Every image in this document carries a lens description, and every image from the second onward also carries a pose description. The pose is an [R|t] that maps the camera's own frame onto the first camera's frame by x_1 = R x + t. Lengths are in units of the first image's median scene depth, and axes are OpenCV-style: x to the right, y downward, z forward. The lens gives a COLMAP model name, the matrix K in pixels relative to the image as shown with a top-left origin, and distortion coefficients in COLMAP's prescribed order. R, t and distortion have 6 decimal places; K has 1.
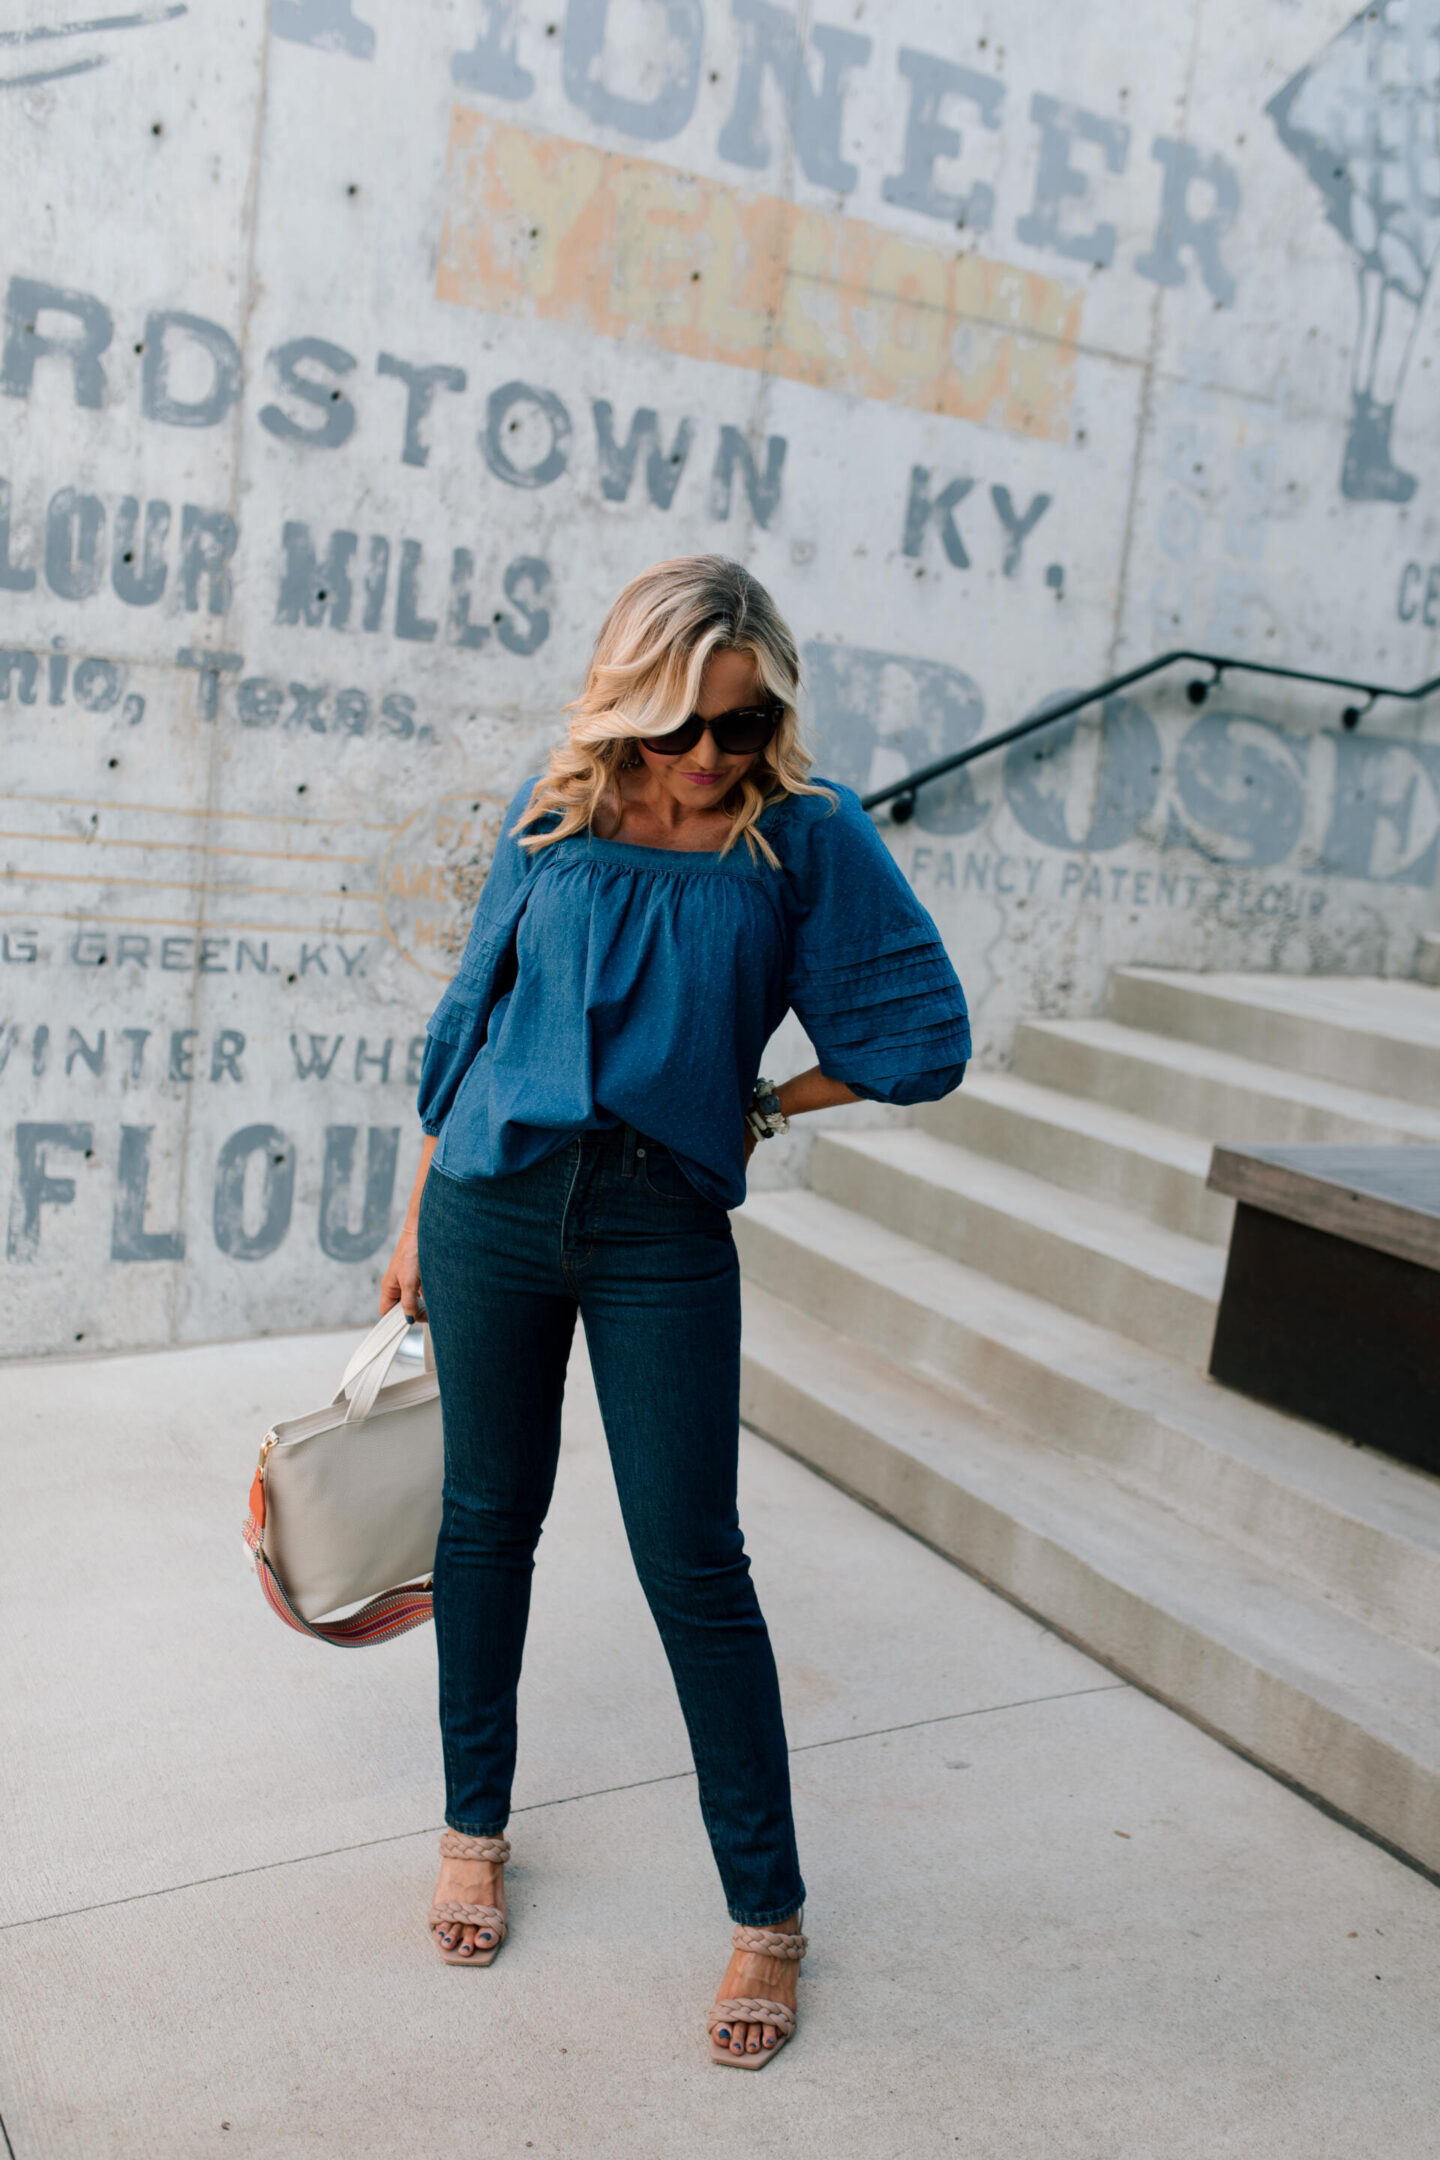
lens RADIAL K [[2074.8, 0, 720.0], [0, 2074.8, 1067.9], [0, 0, 1]] dist [-0.026913, 0.000000]
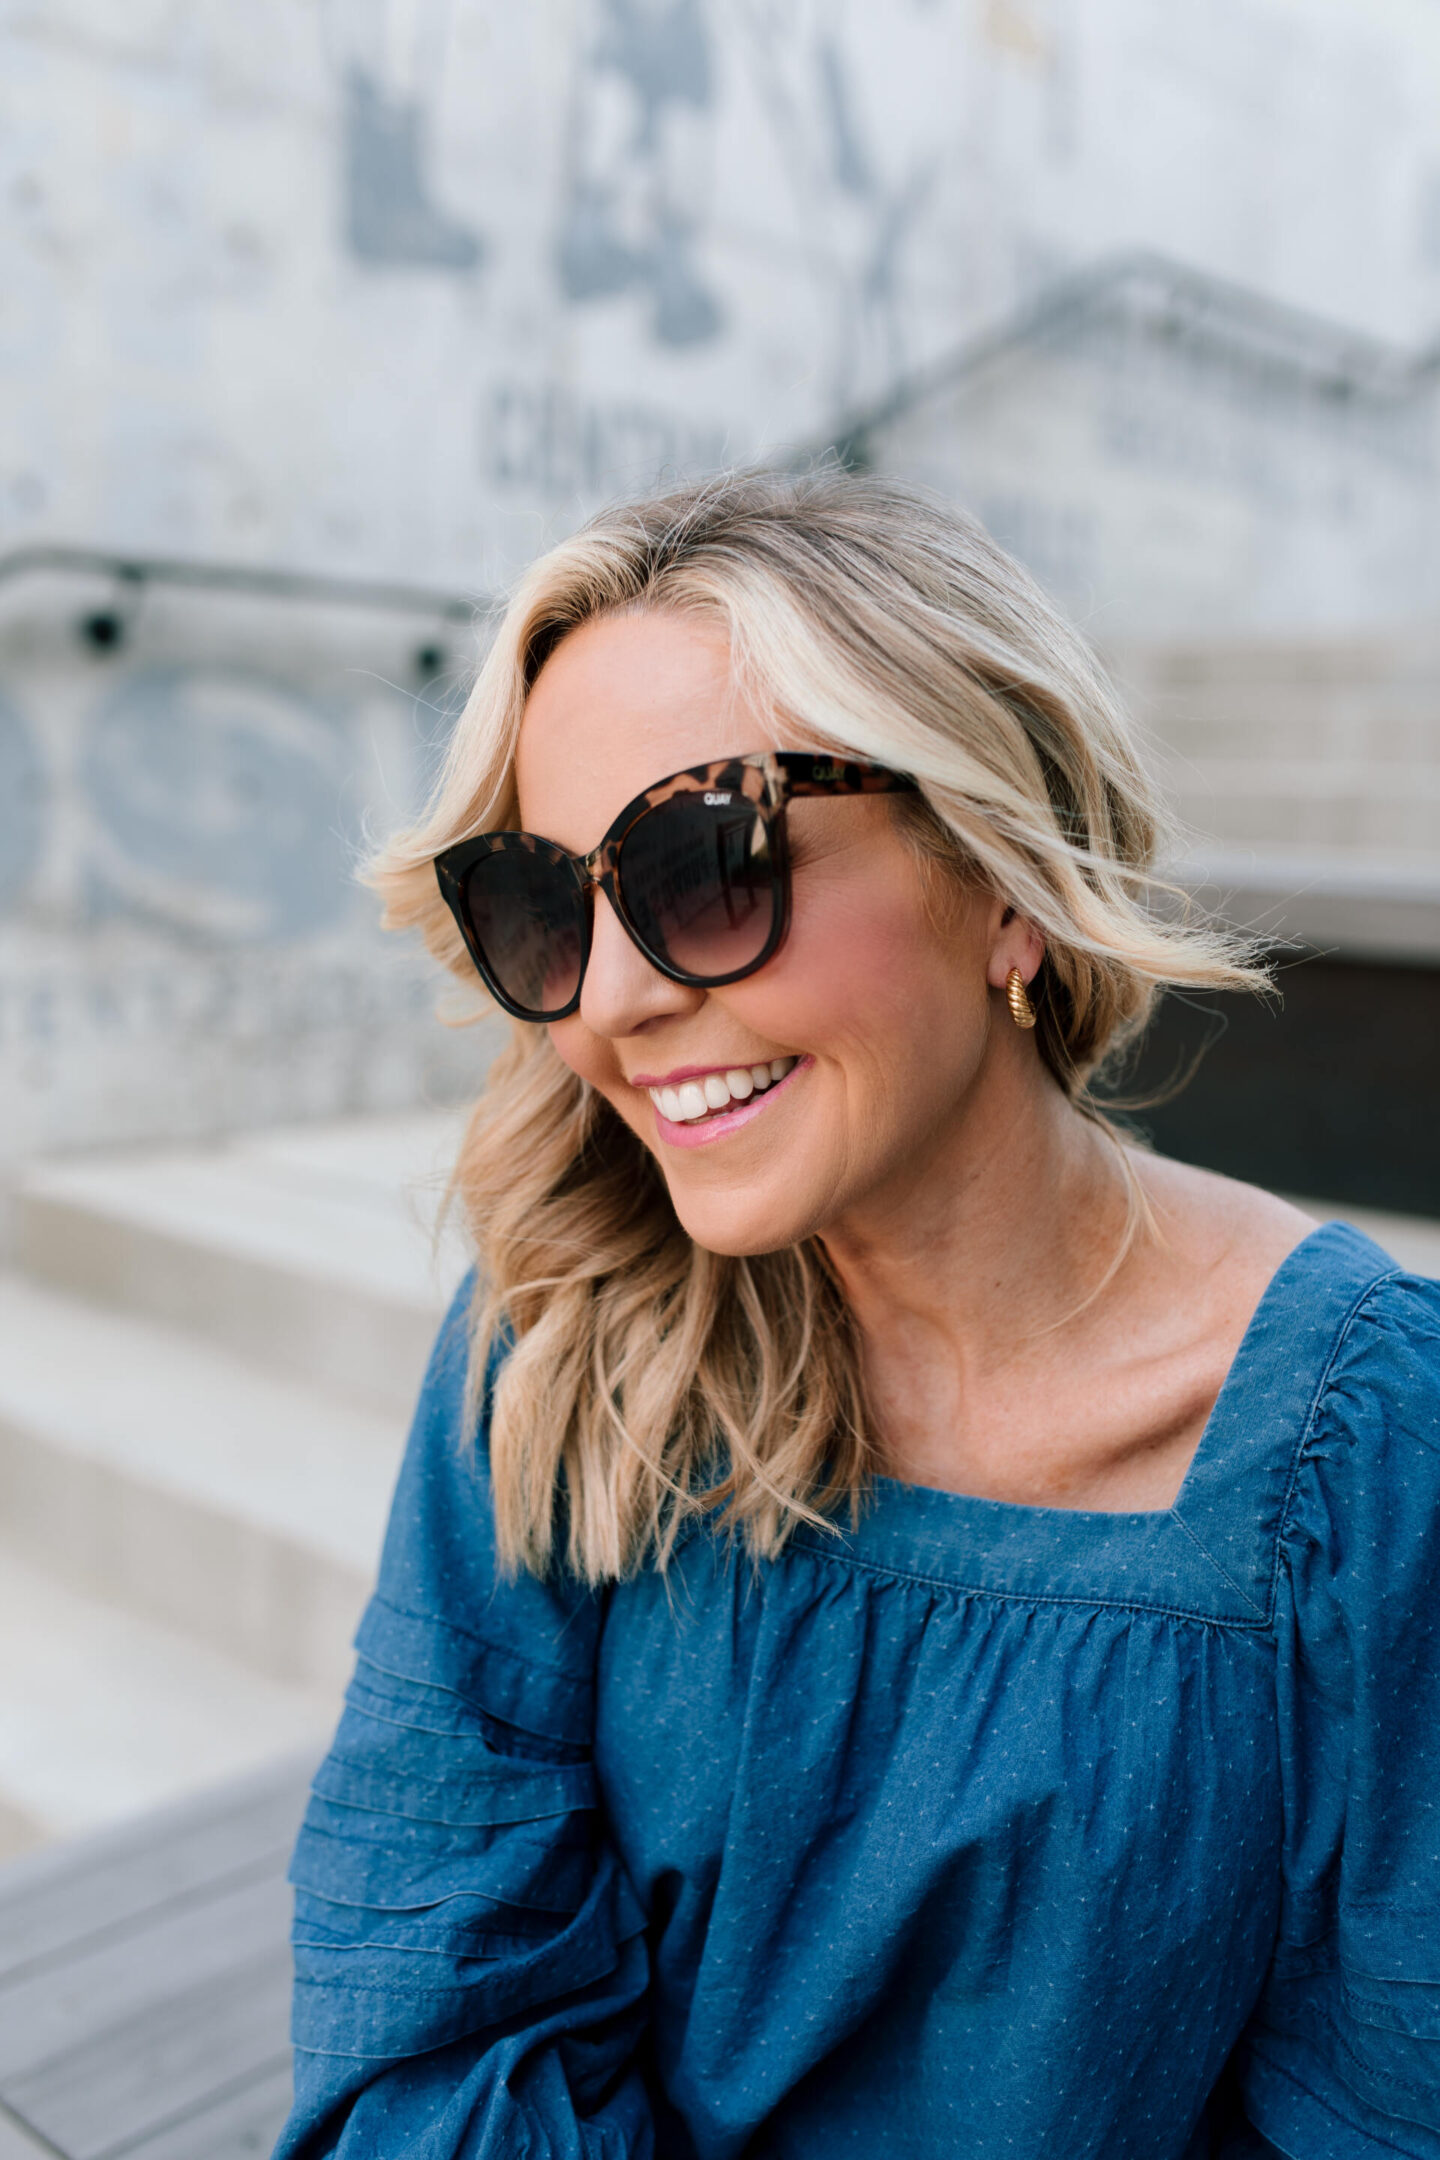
lens RADIAL K [[2074.8, 0, 716.8], [0, 2074.8, 1110.7], [0, 0, 1]] dist [-0.026913, 0.000000]
pose [[0.952085, -0.134785, 0.274530, 0.251721], [0.129746, 0.990874, 0.036522, -0.068874], [-0.276948, 0.000847, 0.960885, 0.520896]]
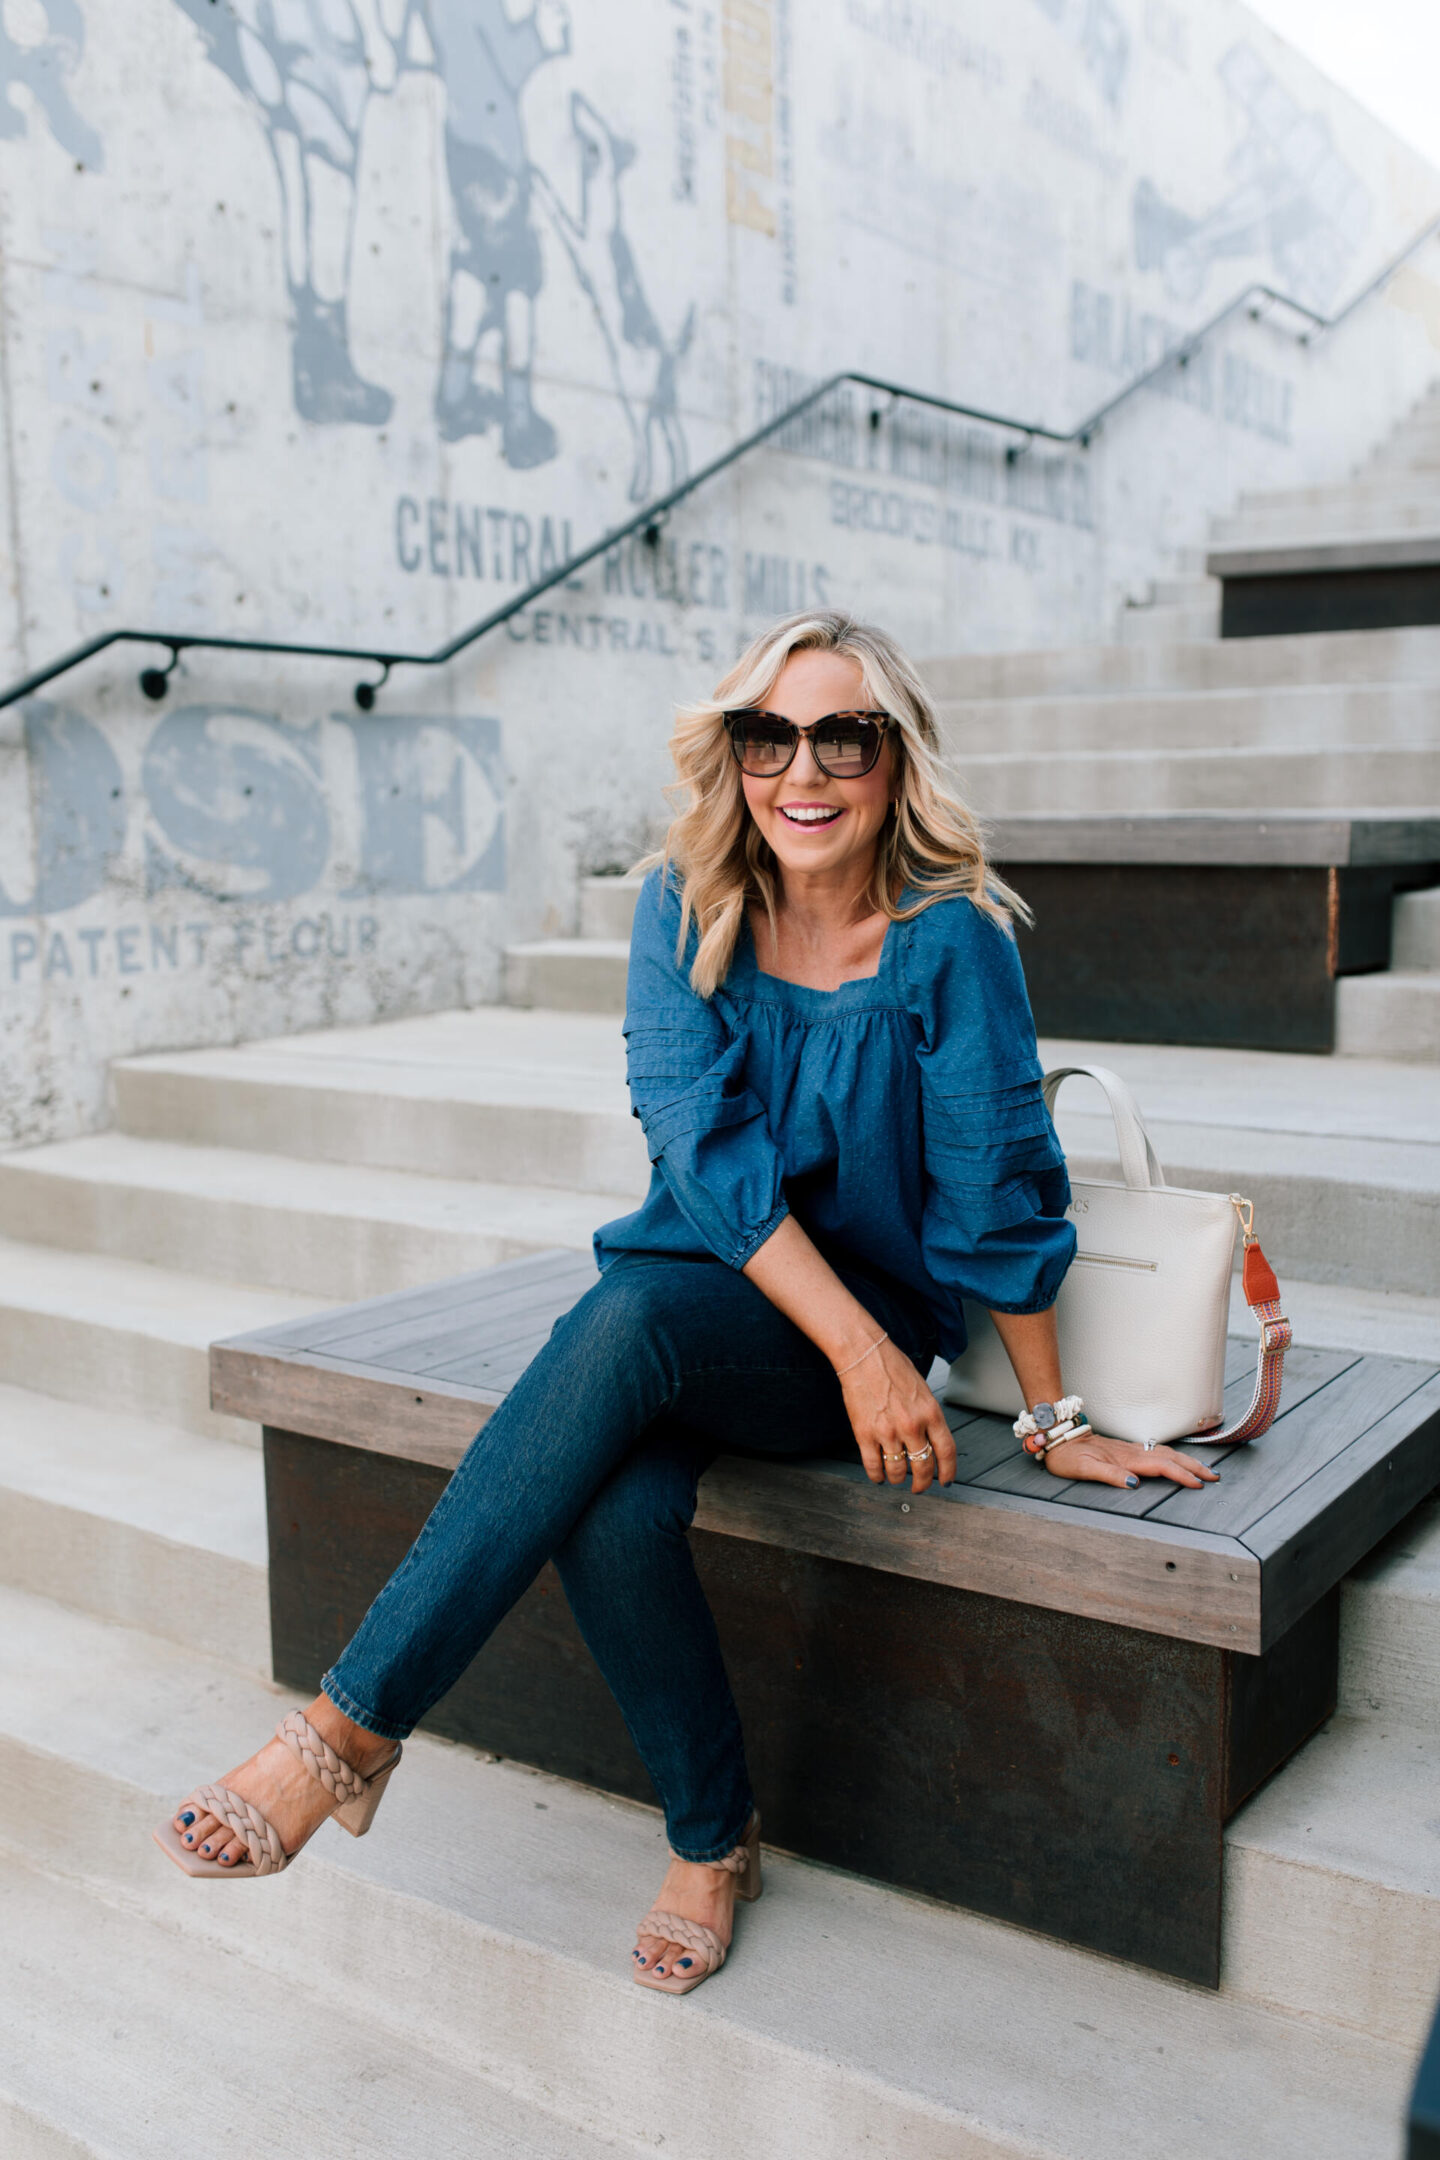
lens RADIAL K [[2074.8, 0, 731.7], [0, 2074.8, 1068.7], [0, 0, 1]] dist [-0.026913, 0.000000]
pose [[0.904604, -0.178278, 0.387180, 0.119836], [0.182958, 0.982801, 0.025071, -0.027546], [-0.384990, 0.048158, 0.921663, 0.265173]]
